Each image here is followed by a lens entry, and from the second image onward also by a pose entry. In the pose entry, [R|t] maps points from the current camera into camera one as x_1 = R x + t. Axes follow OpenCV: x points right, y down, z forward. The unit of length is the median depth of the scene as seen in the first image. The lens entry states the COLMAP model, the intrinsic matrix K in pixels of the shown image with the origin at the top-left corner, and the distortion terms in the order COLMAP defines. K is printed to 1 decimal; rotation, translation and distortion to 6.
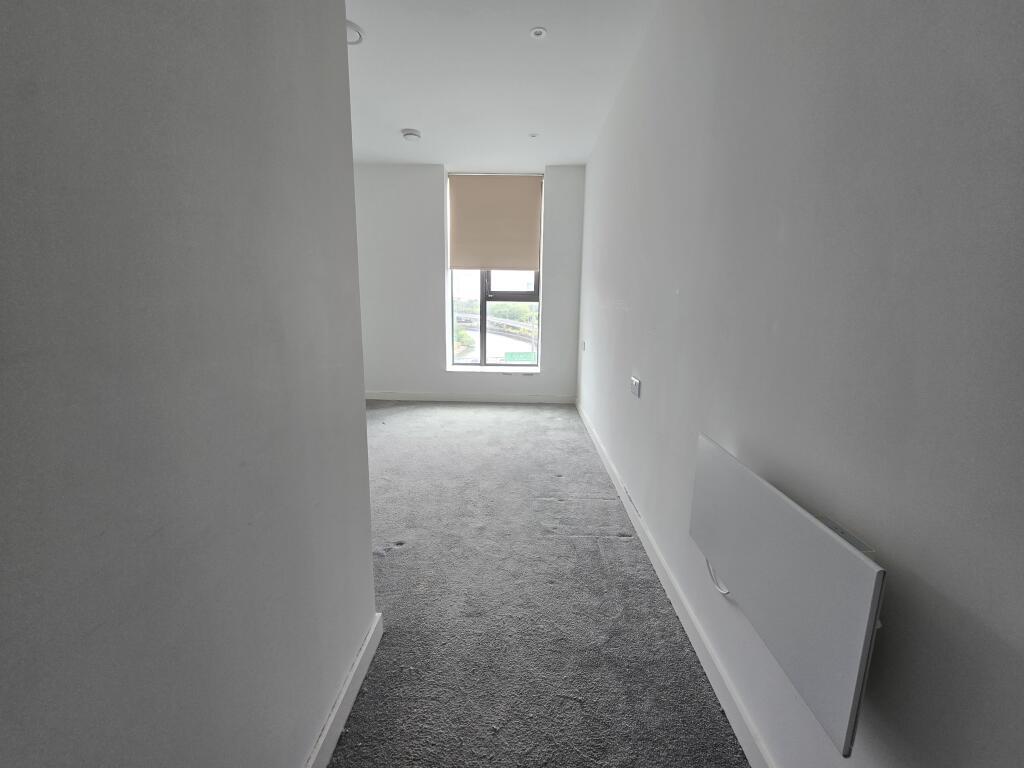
lens RADIAL K [[450.1, 0, 512.0], [0, 450.1, 384.0], [0, 0, 1]] dist [-0.000217, 0.000115]
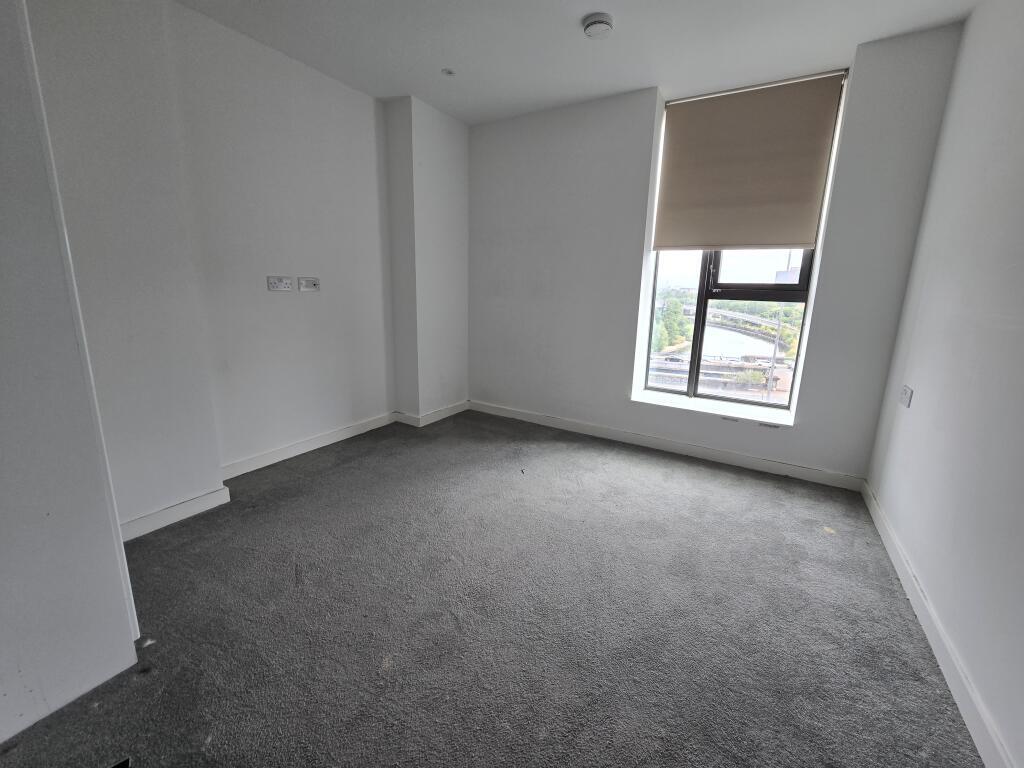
lens RADIAL K [[420.0, 0, 513.2], [0, 420.0, 374.7], [0, 0, 1]] dist [-0.002457, 0.000319]
pose [[0.870892, 0.109471, -0.479128, -0.000080], [-0.101682, 0.993919, 0.042267, -0.079237], [0.480841, 0.011909, 0.876727, 0.367281]]
